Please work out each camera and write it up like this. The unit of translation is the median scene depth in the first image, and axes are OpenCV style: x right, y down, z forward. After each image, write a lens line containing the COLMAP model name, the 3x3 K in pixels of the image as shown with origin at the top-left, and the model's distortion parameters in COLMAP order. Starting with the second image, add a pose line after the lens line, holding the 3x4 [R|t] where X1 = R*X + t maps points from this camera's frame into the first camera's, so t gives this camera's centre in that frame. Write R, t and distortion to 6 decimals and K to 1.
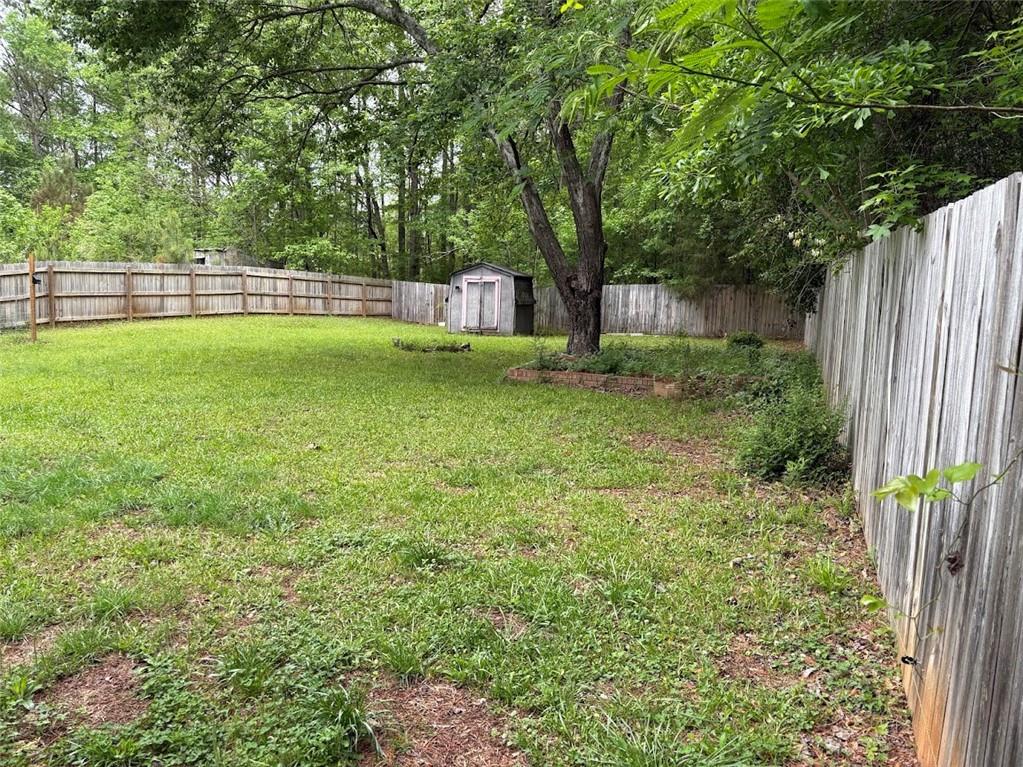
lens RADIAL K [[798.8, 0, 510.8], [0, 798.8, 376.8], [0, 0, 1]] dist [0.040930, -0.039560]
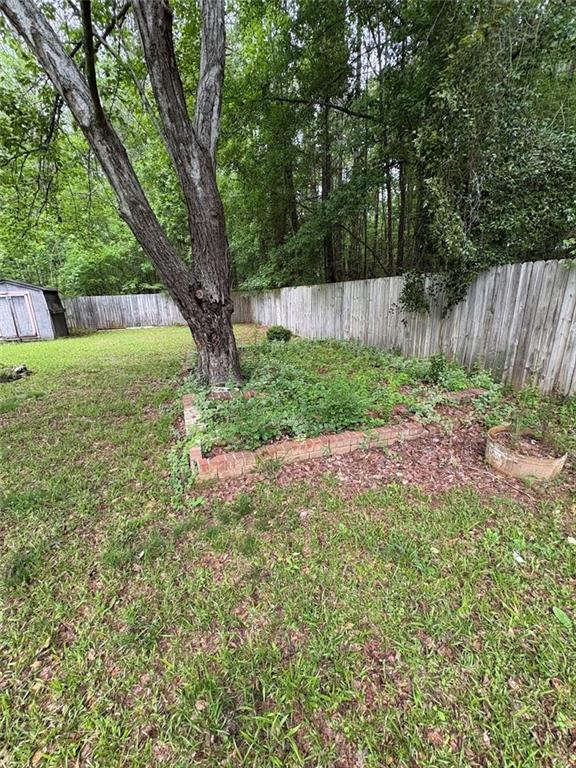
lens RADIAL K [[307.2, 0, 290.1], [0, 307.2, 381.2], [0, 0, 1]] dist [0.004018, 0.000213]
pose [[0.752748, -0.214175, 0.622495, -0.092783], [0.108079, 0.972973, 0.204066, -0.127949], [-0.649376, -0.086331, 0.755551, 1.061585]]
